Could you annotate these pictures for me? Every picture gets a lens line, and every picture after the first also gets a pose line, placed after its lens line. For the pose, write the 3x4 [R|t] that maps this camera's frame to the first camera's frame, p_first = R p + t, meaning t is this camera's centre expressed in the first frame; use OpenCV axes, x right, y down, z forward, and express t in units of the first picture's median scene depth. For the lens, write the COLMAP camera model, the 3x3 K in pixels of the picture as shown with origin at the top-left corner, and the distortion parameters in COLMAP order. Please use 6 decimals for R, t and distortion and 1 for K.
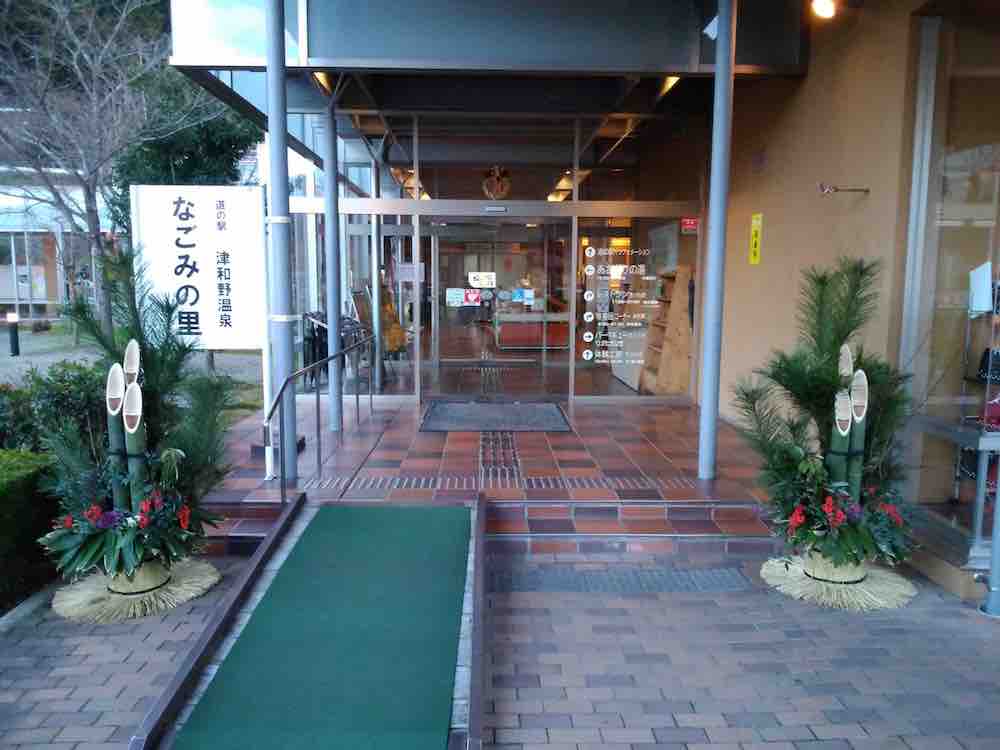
lens RADIAL K [[773.3, 0, 502.4], [0, 773.3, 383.8], [0, 0, 1]] dist [0.064045, -0.114444]
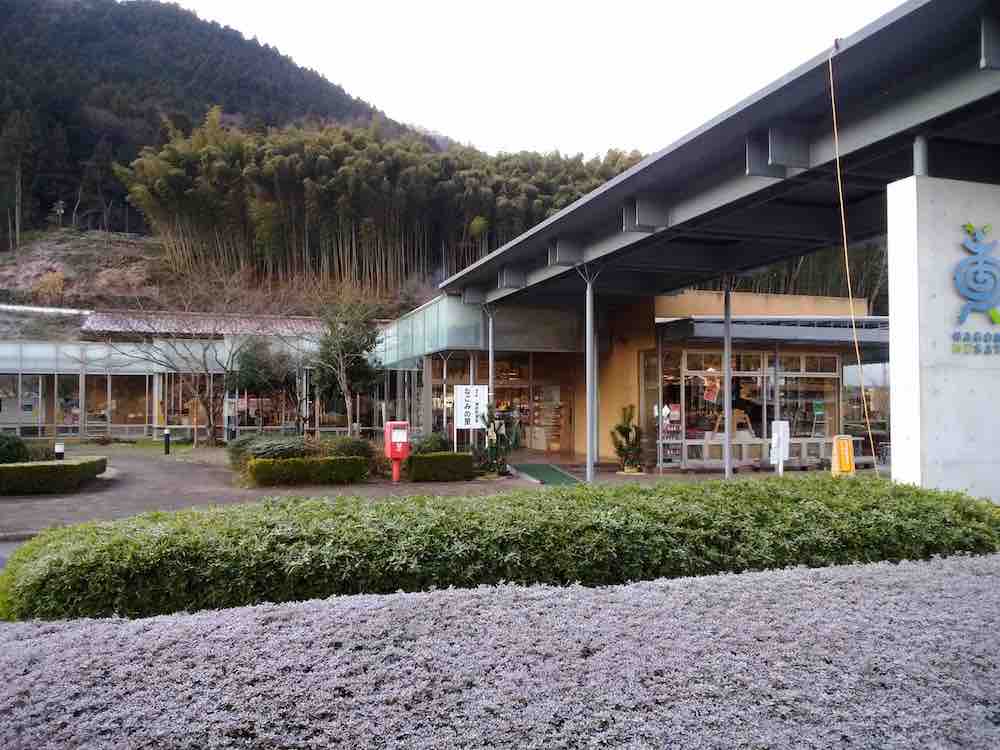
lens RADIAL K [[778.3, 0, 501.9], [0, 778.3, 387.9], [0, 0, 1]] dist [0.052168, -0.125767]
pose [[0.955808, -0.002029, 0.293986, -1.587474], [0.046574, 0.988394, -0.144599, 0.366929], [-0.290280, 0.151900, 0.944809, -3.067825]]
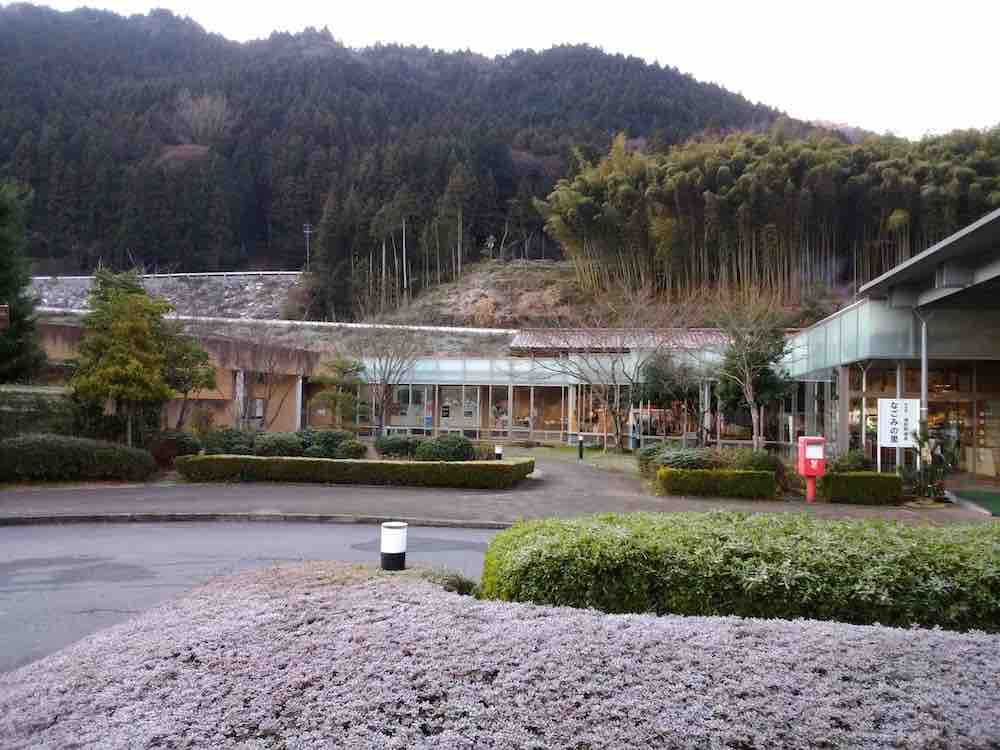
lens RADIAL K [[773.3, 0, 502.4], [0, 773.3, 383.8], [0, 0, 1]] dist [0.064045, -0.114444]
pose [[0.980222, 0.003664, -0.197869, -1.642609], [-0.037269, 0.985357, -0.166379, 0.364554], [0.194362, 0.170463, 0.966005, -3.071416]]
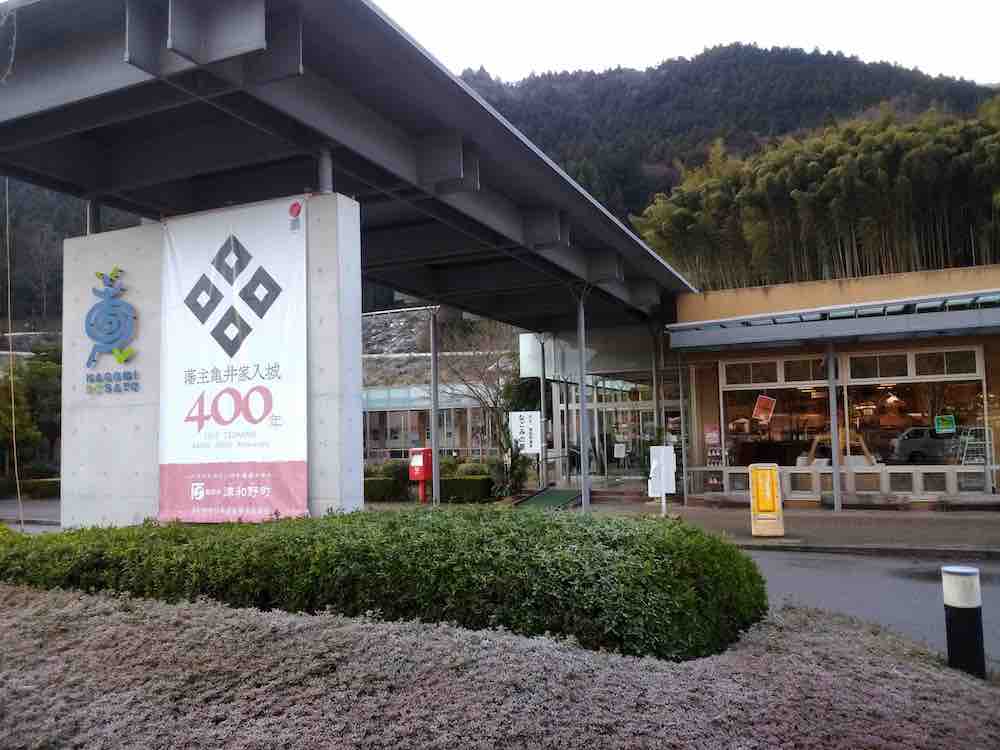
lens RADIAL K [[781.9, 0, 502.5], [0, 781.9, 387.6], [0, 0, 1]] dist [0.009452, -0.031410]
pose [[0.899679, -0.057179, -0.432791, 1.425202], [-0.023144, 0.983744, -0.178079, 0.386004], [0.435938, 0.170231, 0.883731, -2.983726]]
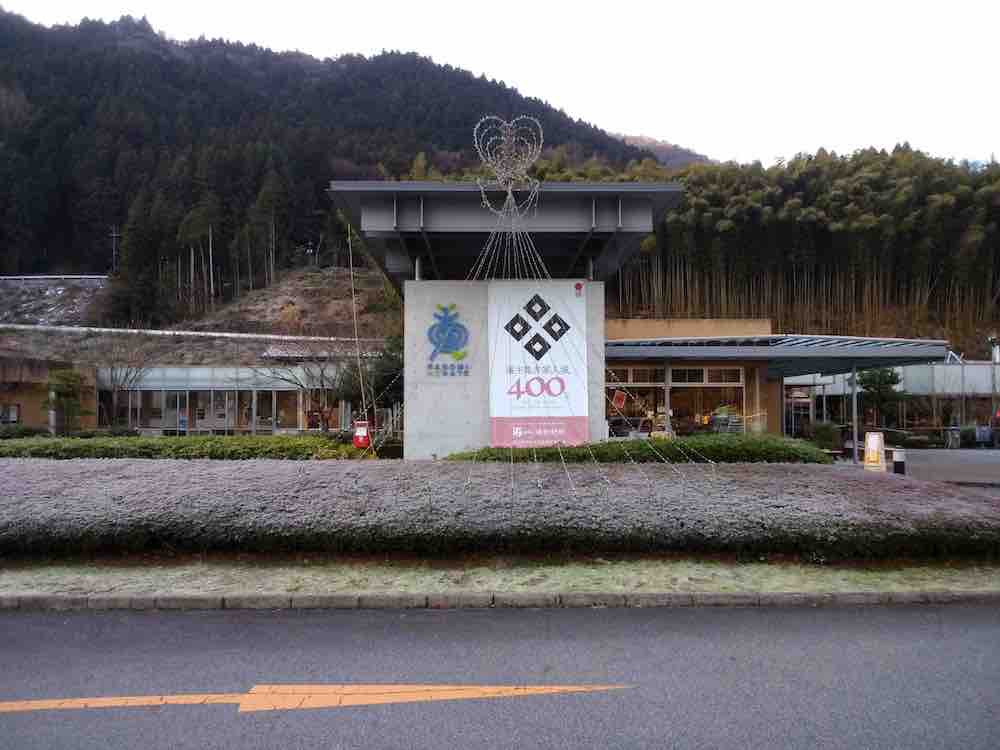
lens RADIAL K [[781.9, 0, 502.5], [0, 781.9, 387.6], [0, 0, 1]] dist [0.009452, -0.031410]
pose [[0.999923, -0.010686, -0.006364, 0.102167], [0.009465, 0.985738, -0.168021, 0.659249], [0.008068, 0.167948, 0.985763, -4.778995]]
